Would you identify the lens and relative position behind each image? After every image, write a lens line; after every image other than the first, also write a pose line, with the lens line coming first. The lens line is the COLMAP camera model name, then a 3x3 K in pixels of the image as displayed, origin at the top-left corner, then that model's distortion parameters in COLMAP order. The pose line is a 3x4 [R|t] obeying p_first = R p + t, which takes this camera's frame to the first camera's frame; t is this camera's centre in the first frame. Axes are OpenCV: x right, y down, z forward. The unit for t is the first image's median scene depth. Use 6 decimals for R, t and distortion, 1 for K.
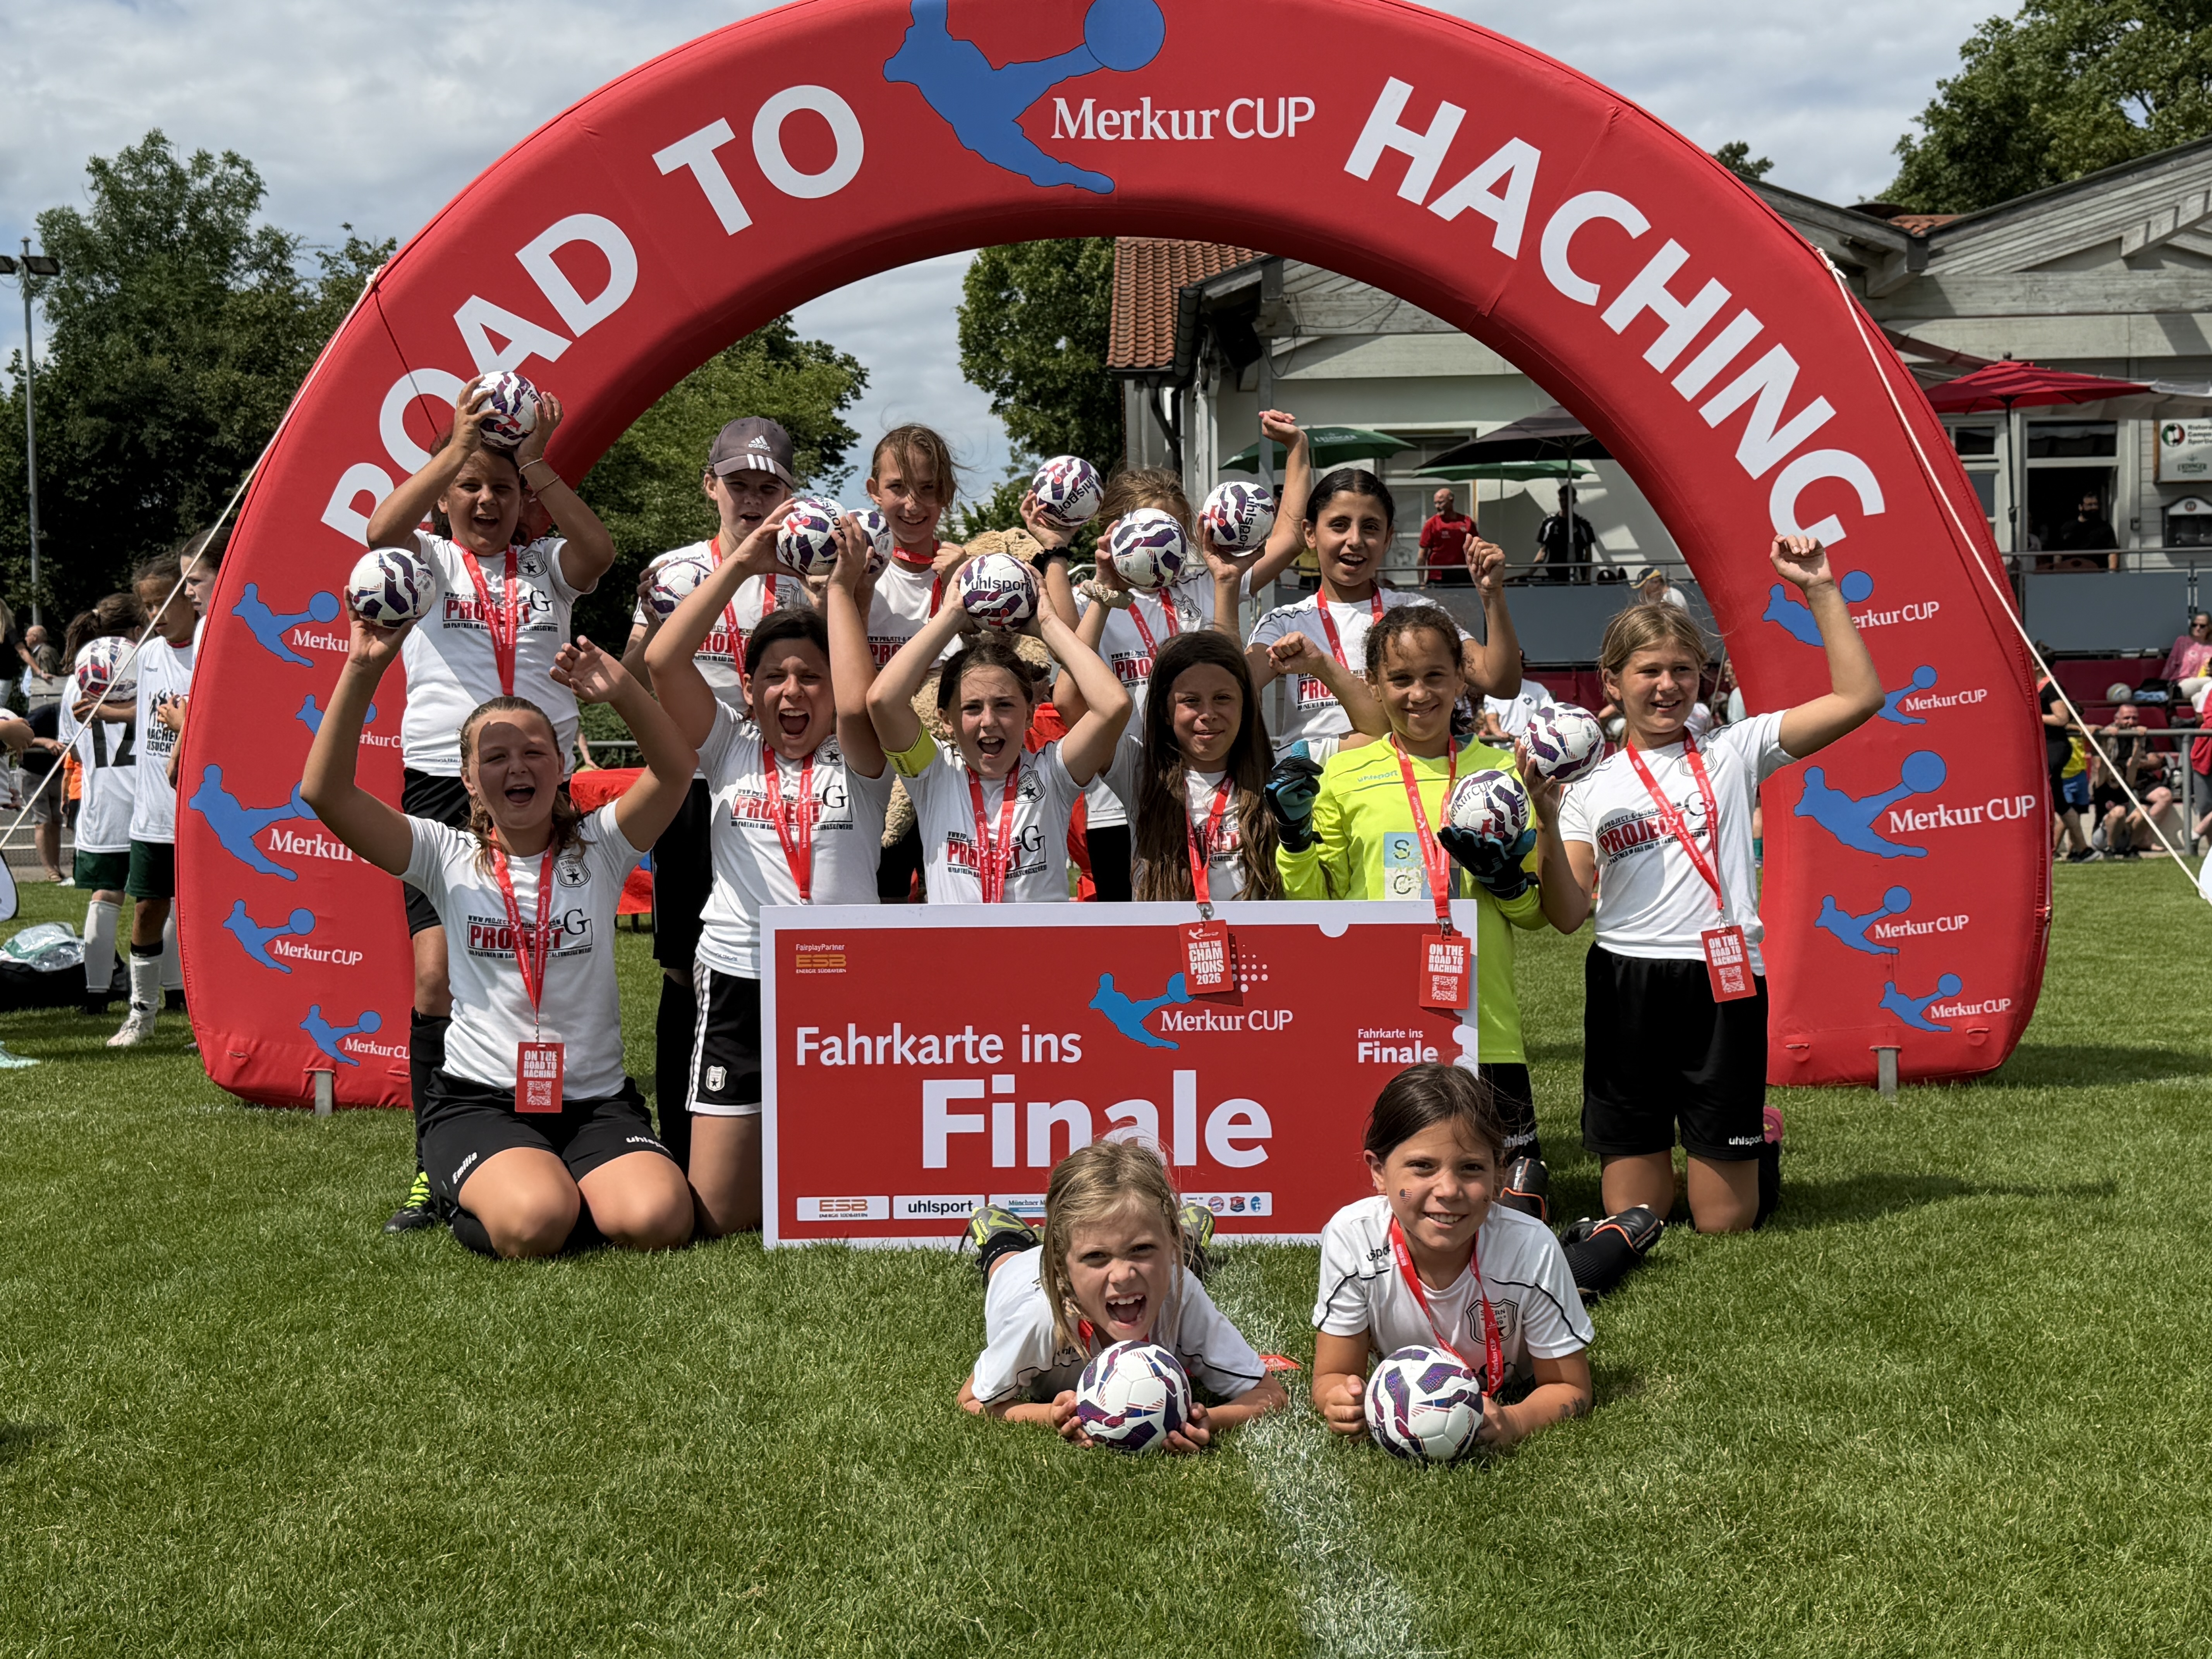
lens RADIAL K [[2762.3, 0, 1106.0], [0, 2762.3, 829.5], [0, 0, 1]] dist [0.123019, -0.264051]
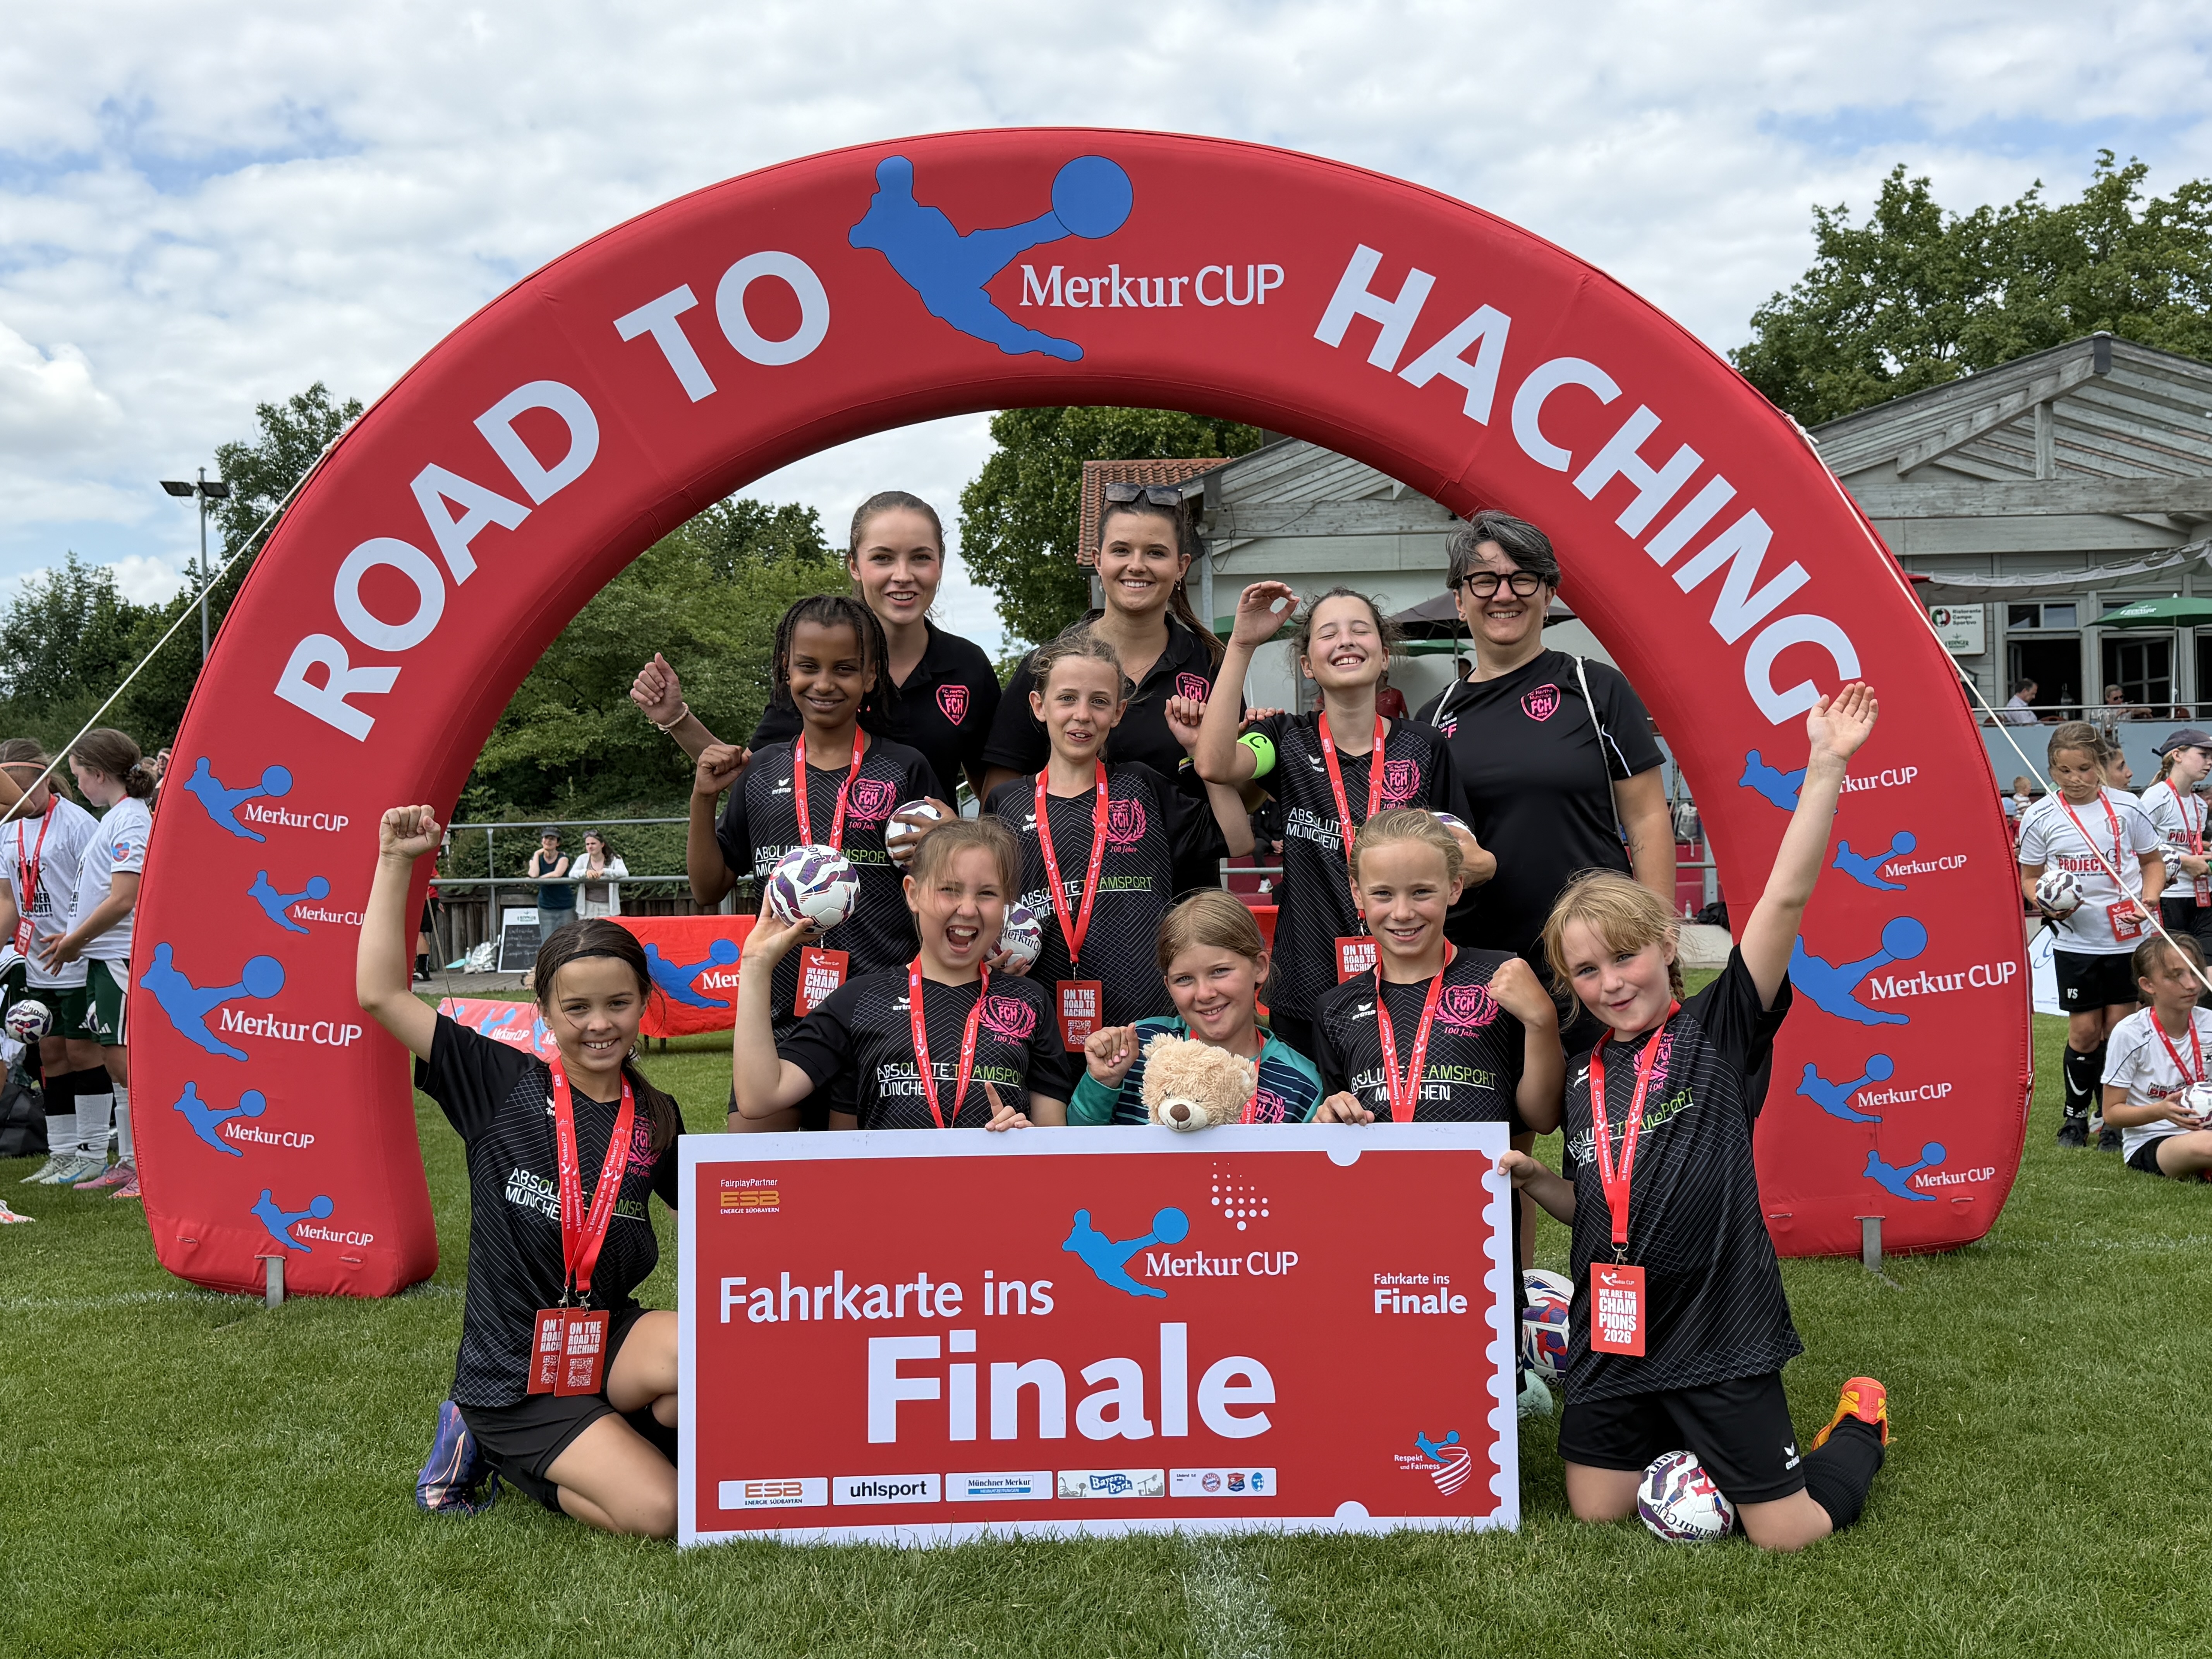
lens RADIAL K [[1953.0, 0, 1112.3], [0, 1953.0, 841.7], [0, 0, 1]] dist [0.155822, -0.313972]
pose [[0.999803, -0.006163, 0.018879, -0.000975], [0.006816, 0.999374, -0.034704, -0.032726], [-0.018654, 0.034826, 0.999219, 0.302189]]
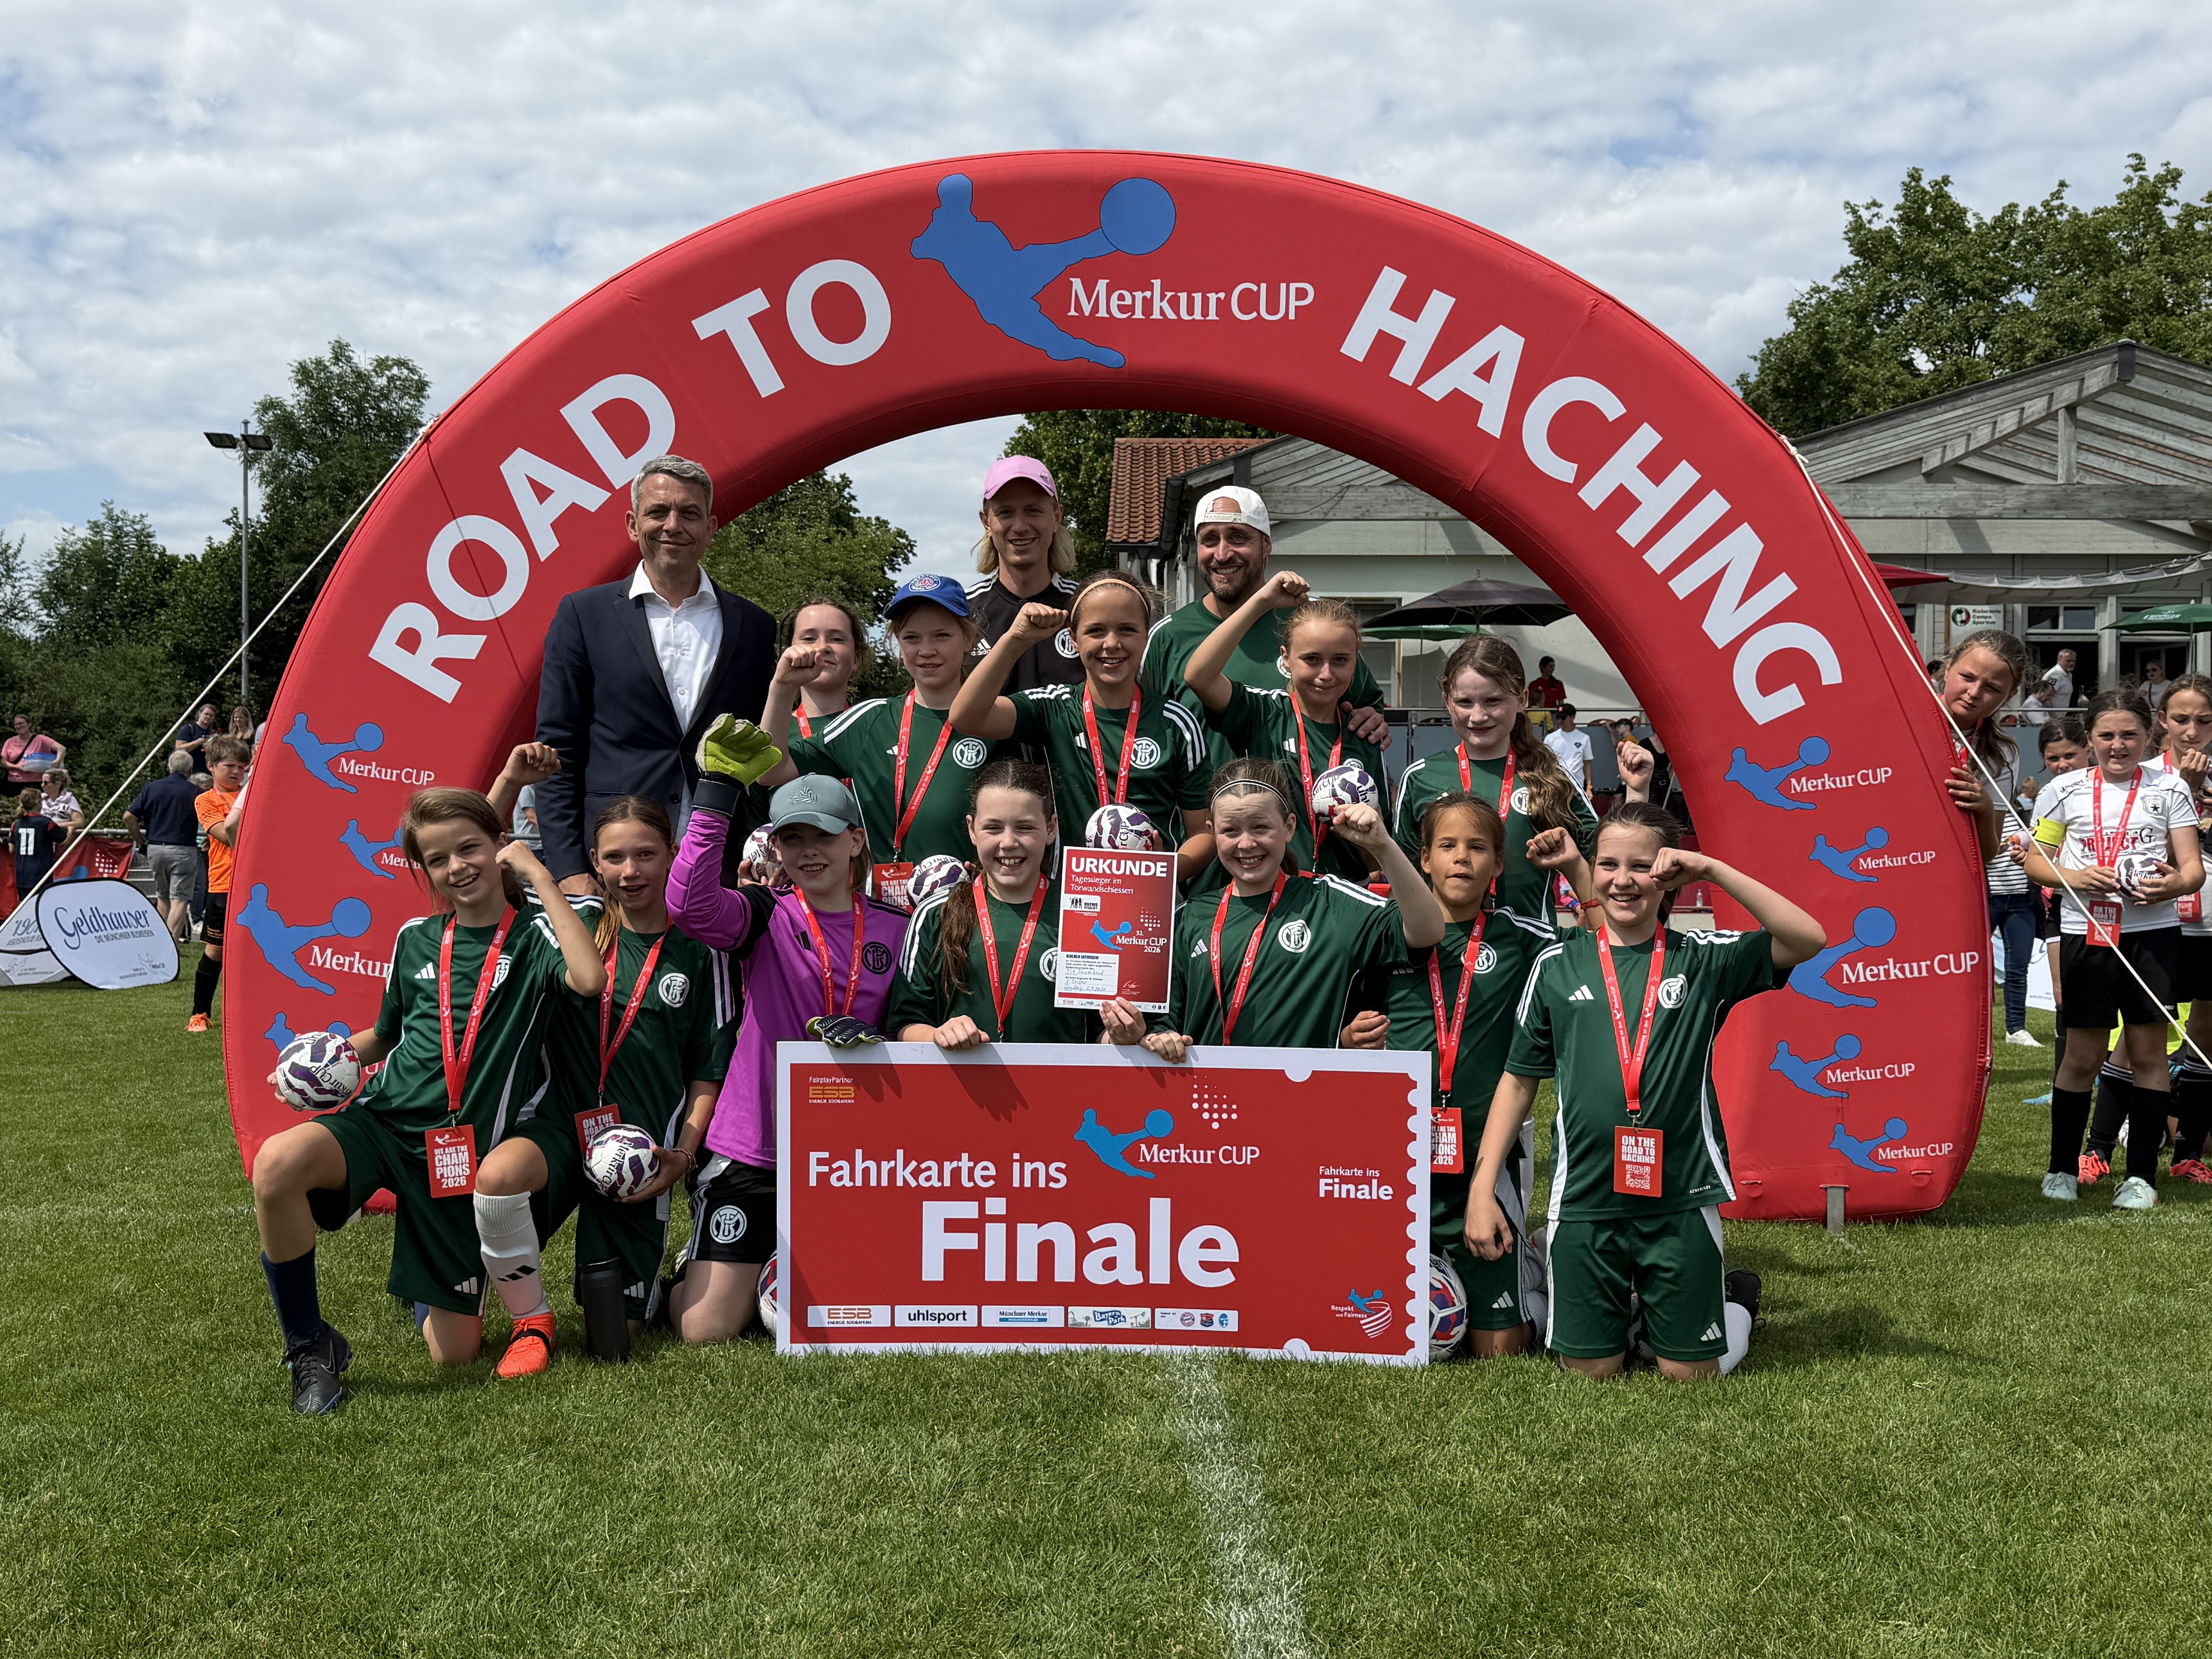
lens RADIAL K [[2042.6, 0, 1120.5], [0, 2042.6, 815.1], [0, 0, 1]] dist [0.154943, -0.376470]
pose [[0.999711, 0.022841, 0.007478, -0.000655], [-0.022611, 0.999309, -0.029494, -0.033903], [-0.008146, 0.029317, 0.999537, 0.214793]]
